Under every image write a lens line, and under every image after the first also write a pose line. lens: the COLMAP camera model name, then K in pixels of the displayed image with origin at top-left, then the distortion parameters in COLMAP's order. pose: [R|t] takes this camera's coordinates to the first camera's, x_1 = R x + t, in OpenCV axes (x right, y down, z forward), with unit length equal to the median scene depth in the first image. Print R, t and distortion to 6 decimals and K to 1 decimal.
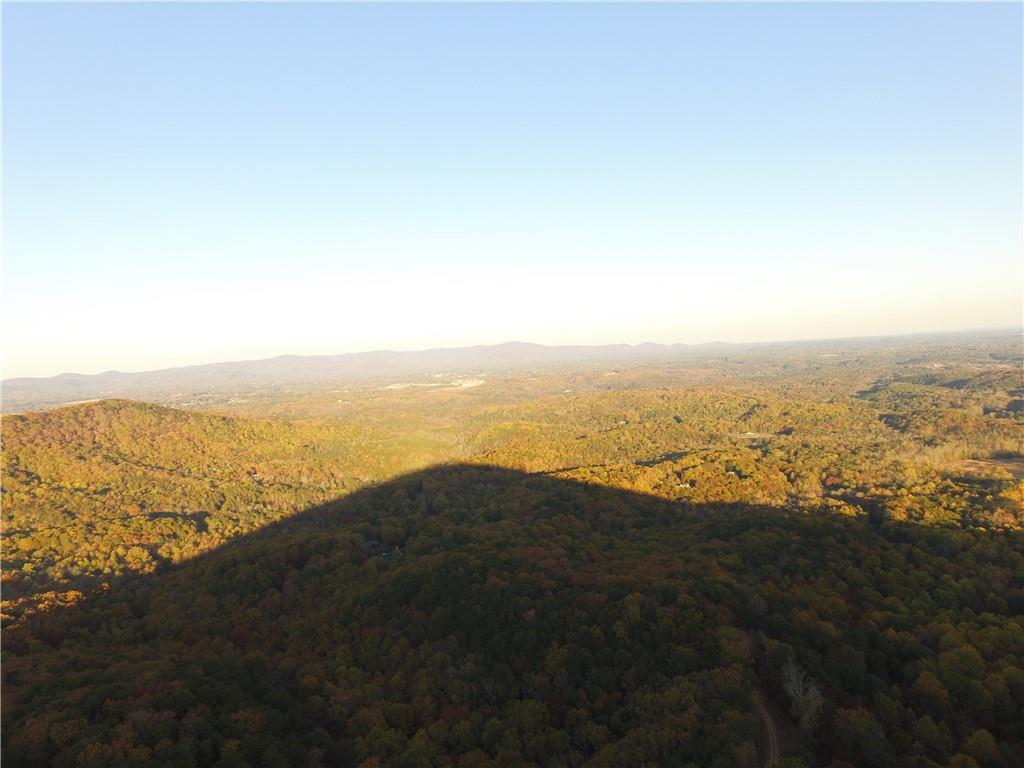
lens RADIAL K [[599.0, 0, 512.1], [0, 599.0, 377.5], [0, 0, 1]] dist [-0.014545, 0.016577]
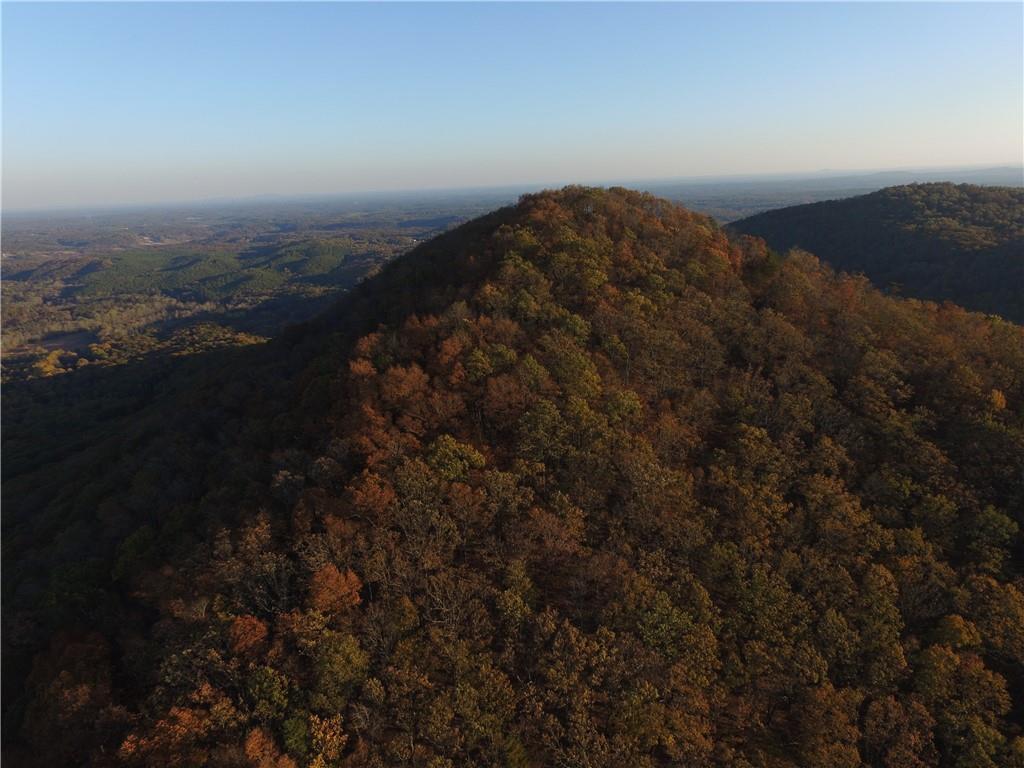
lens RADIAL K [[599.0, 0, 512.1], [0, 599.0, 377.5], [0, 0, 1]] dist [-0.014545, 0.016577]
pose [[0.271161, -0.253419, 0.928574, -0.133226], [0.065545, 0.967341, 0.244858, -0.033926], [-0.960300, -0.005533, 0.278915, -0.302276]]
